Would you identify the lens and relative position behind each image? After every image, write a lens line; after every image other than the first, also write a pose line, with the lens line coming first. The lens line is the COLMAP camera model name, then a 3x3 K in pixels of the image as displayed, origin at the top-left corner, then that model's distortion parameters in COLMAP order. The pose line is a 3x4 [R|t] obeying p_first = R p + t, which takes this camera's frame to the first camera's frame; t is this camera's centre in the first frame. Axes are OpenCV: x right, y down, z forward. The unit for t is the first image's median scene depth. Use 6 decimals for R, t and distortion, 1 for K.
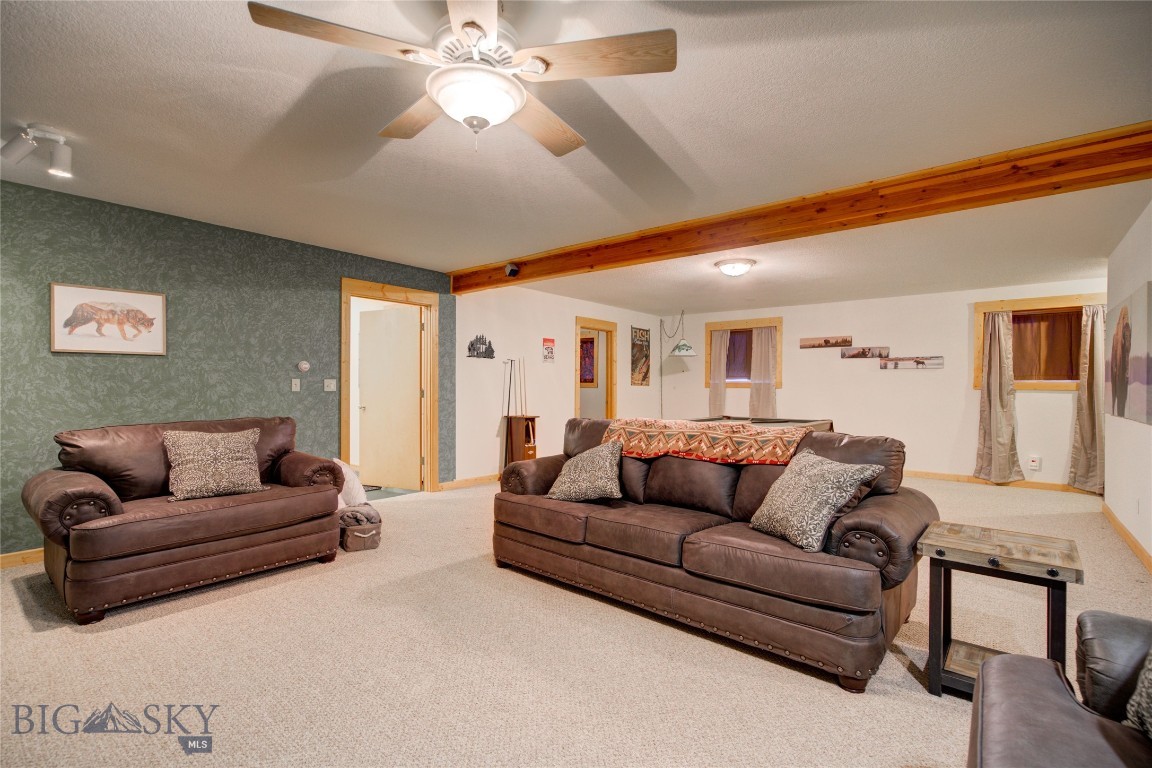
lens RADIAL K [[542.1, 0, 575.8], [0, 542.1, 387.9], [0, 0, 1]] dist [0.000379, -0.000134]
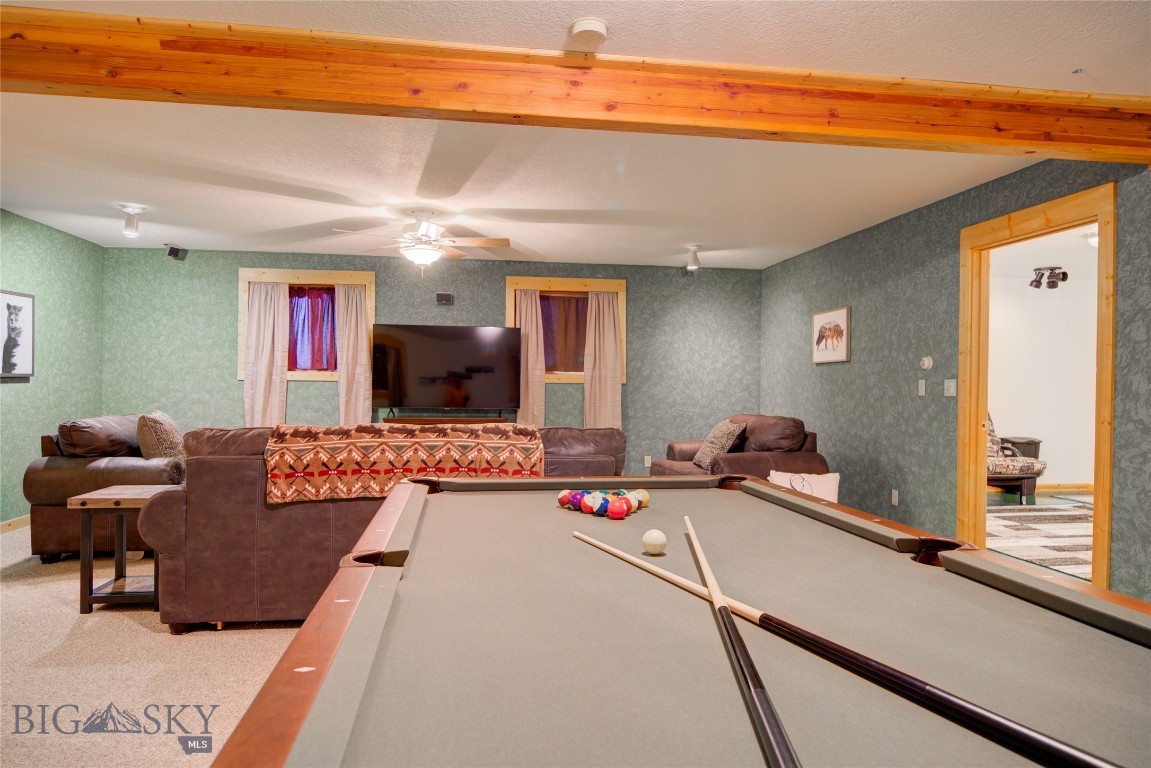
lens RADIAL K [[714.2, 0, 574.7], [0, 714.2, 385.0], [0, 0, 1]] dist [-0.000356, -0.000315]
pose [[-0.672304, -0.004354, -0.740263, 0.615987], [-0.005004, 0.999987, -0.001337, -0.005159], [0.740258, 0.002805, -0.672317, 1.370401]]
